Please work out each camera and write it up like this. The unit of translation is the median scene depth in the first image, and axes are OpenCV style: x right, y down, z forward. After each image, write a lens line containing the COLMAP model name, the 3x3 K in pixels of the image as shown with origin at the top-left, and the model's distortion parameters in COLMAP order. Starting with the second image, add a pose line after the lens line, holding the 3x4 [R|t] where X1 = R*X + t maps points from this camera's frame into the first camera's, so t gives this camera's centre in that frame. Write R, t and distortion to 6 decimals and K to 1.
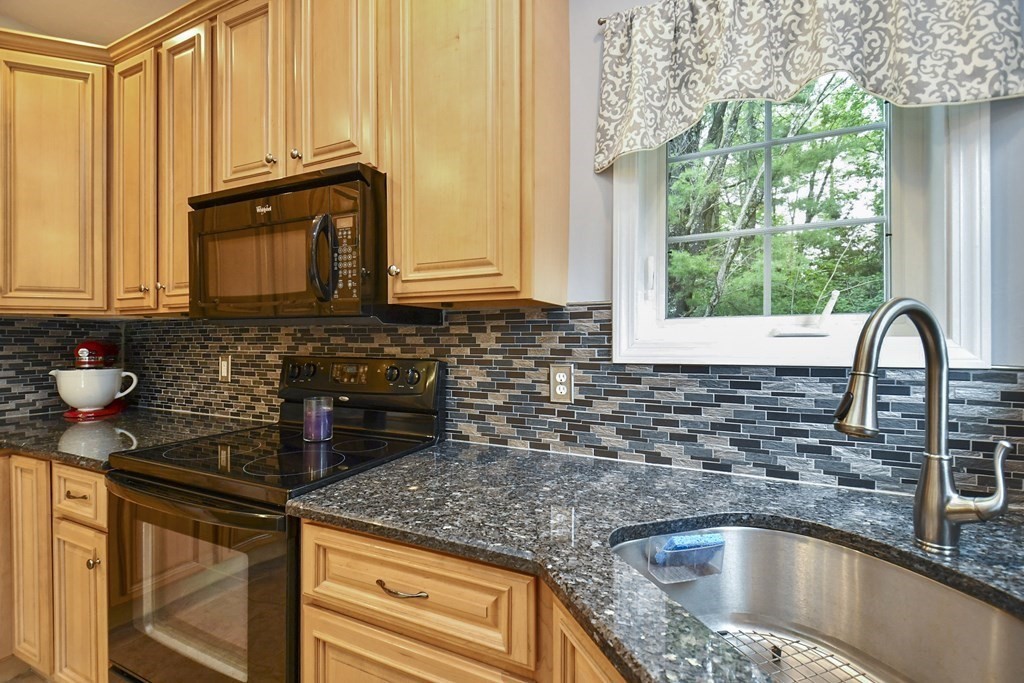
lens RADIAL K [[445.4, 0, 512.0], [0, 445.4, 341.5], [0, 0, 1]] dist [0.049391, -0.030330]
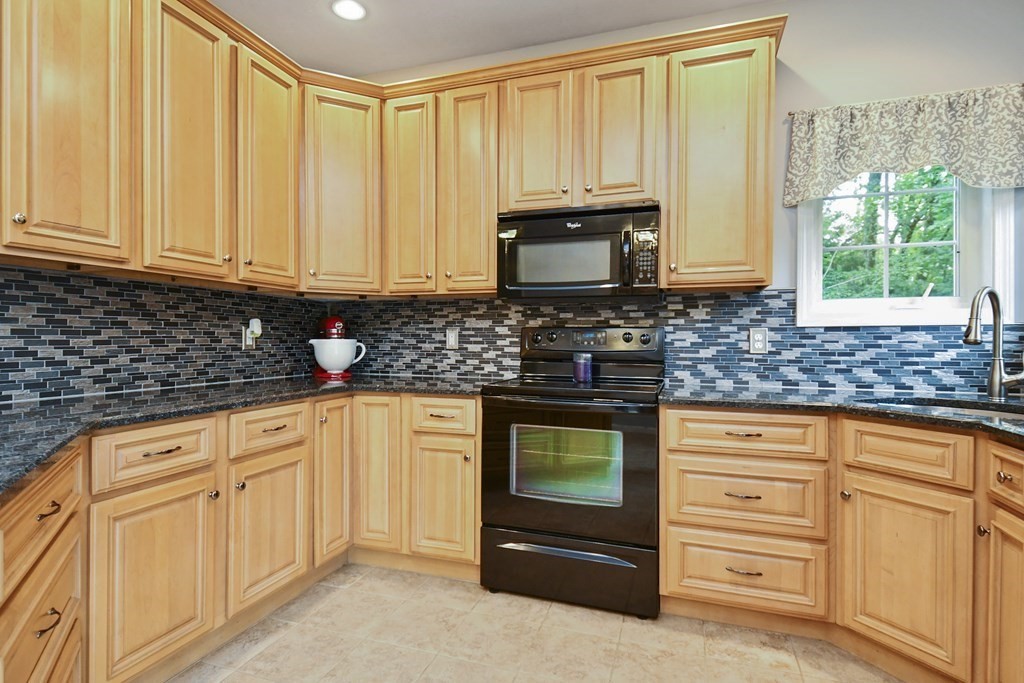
lens RADIAL K [[520.5, 0, 516.1], [0, 520.5, 341.9], [0, 0, 1]] dist [0.057758, -0.040862]
pose [[0.993584, 0.003420, 0.113047, -0.970373], [-0.003606, 0.999992, 0.001444, 0.102125], [-0.113041, -0.001842, 0.993589, -0.749589]]
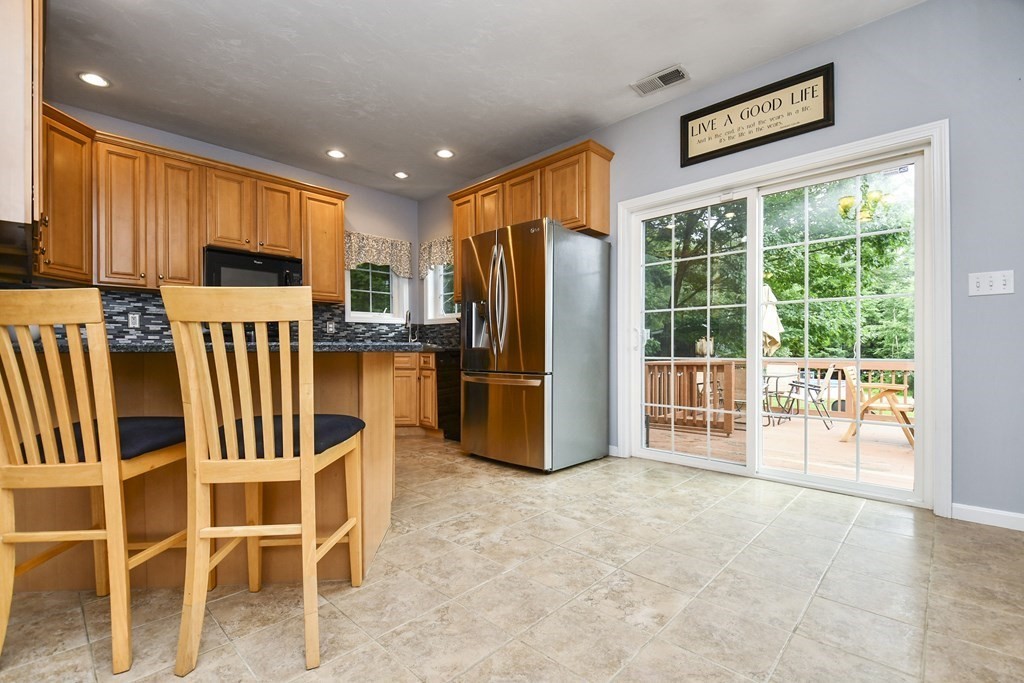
lens RADIAL K [[449.6, 0, 514.9], [0, 449.6, 352.9], [0, 0, 1]] dist [0.010944, -0.020351]
pose [[0.314618, -0.008983, 0.949176, -2.853768], [0.009206, 0.999937, 0.006412, 0.292109], [-0.949174, 0.006721, 0.314681, -1.500253]]
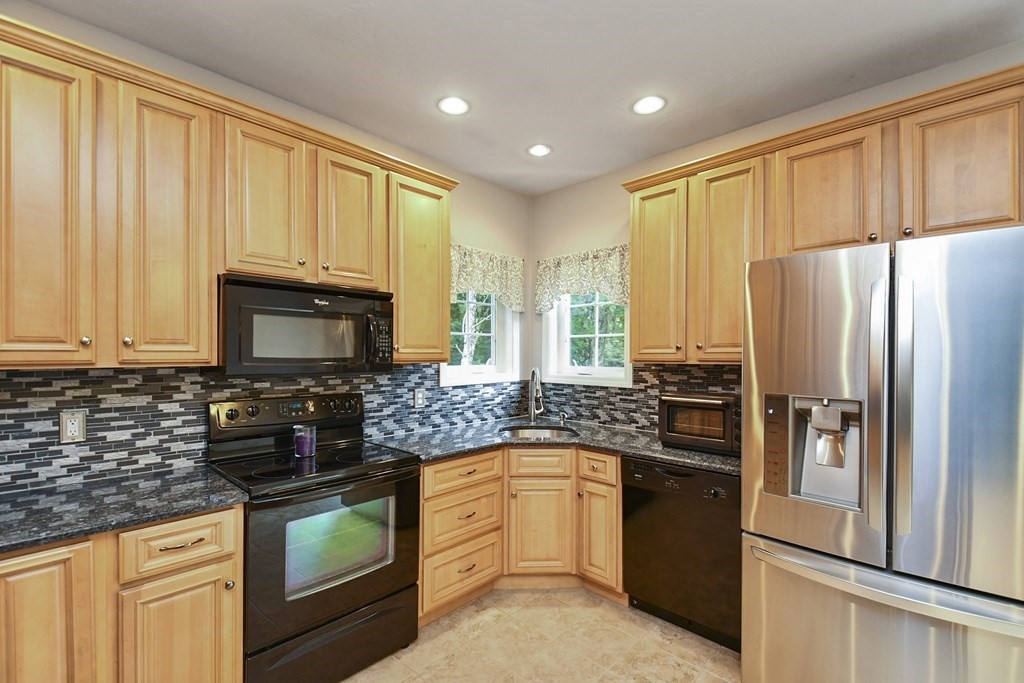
lens RADIAL K [[442.6, 0, 505.6], [0, 442.6, 355.5], [0, 0, 1]] dist [0.029571, -0.018530]
pose [[0.326541, -0.003140, 0.945178, -1.821289], [0.000757, 0.999995, 0.003061, -0.121300], [-0.945183, -0.000284, 0.326542, -0.077525]]
